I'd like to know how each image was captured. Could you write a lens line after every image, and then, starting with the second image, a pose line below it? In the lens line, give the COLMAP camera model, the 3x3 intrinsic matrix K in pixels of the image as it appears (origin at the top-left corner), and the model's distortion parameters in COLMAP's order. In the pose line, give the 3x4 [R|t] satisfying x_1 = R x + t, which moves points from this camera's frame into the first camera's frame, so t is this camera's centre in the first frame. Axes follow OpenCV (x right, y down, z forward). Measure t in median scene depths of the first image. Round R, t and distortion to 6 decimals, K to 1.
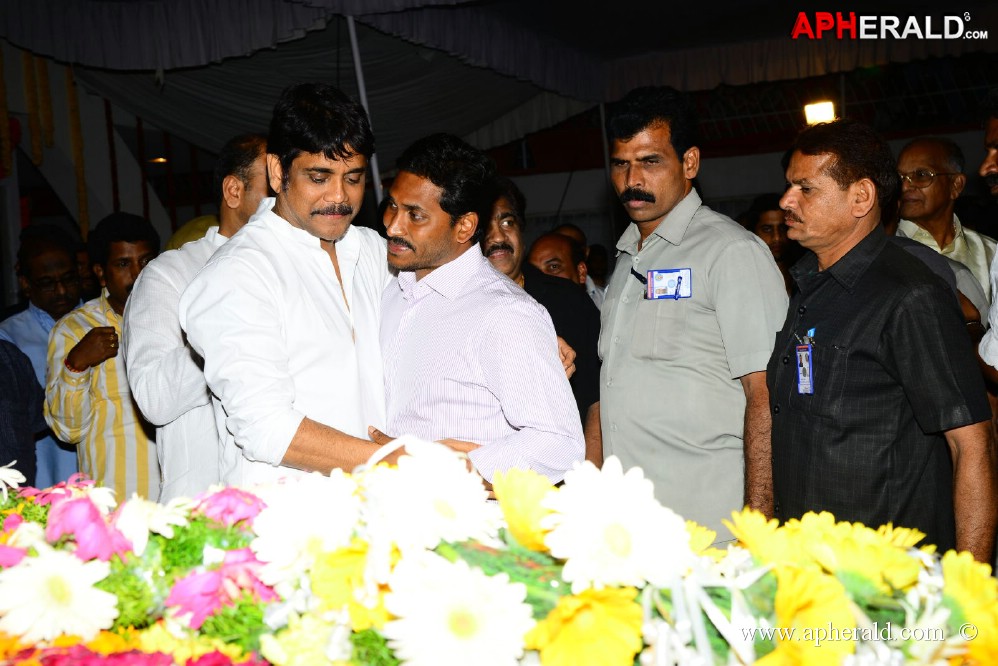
lens RADIAL K [[1494.5, 0, 497.3], [0, 1494.5, 339.6], [0, 0, 1]] dist [0.289450, 0.000000]
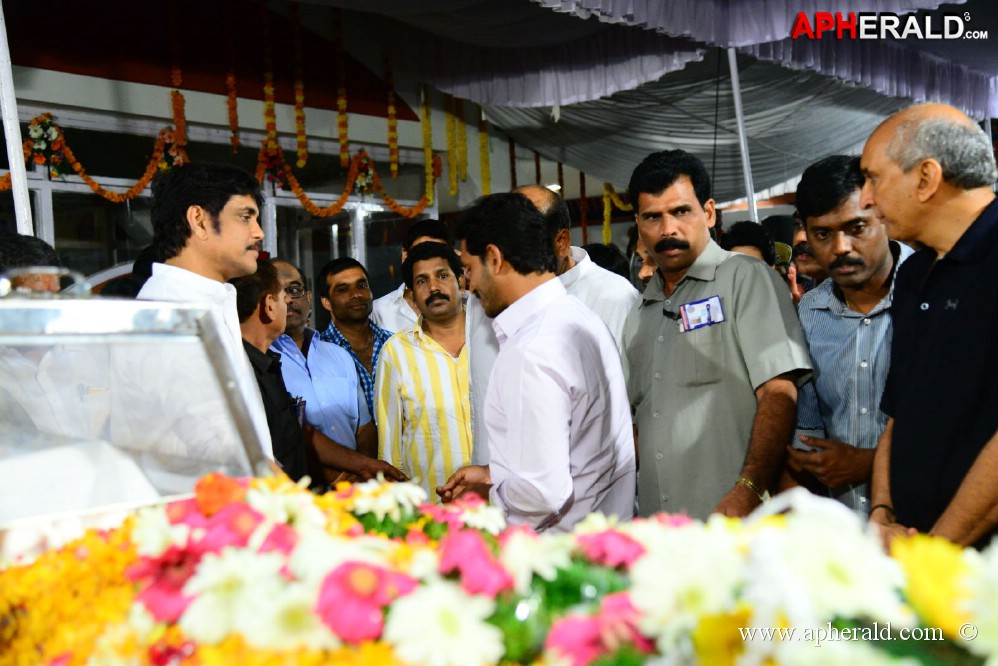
lens RADIAL K [[1315.1, 0, 501.3], [0, 1315.1, 360.6], [0, 0, 1]] dist [0.204014, 0.000000]
pose [[0.966759, 0.020631, -0.254856, -0.027575], [-0.015992, 0.999667, 0.020264, -0.030228], [0.255189, -0.015514, 0.966767, 0.153240]]
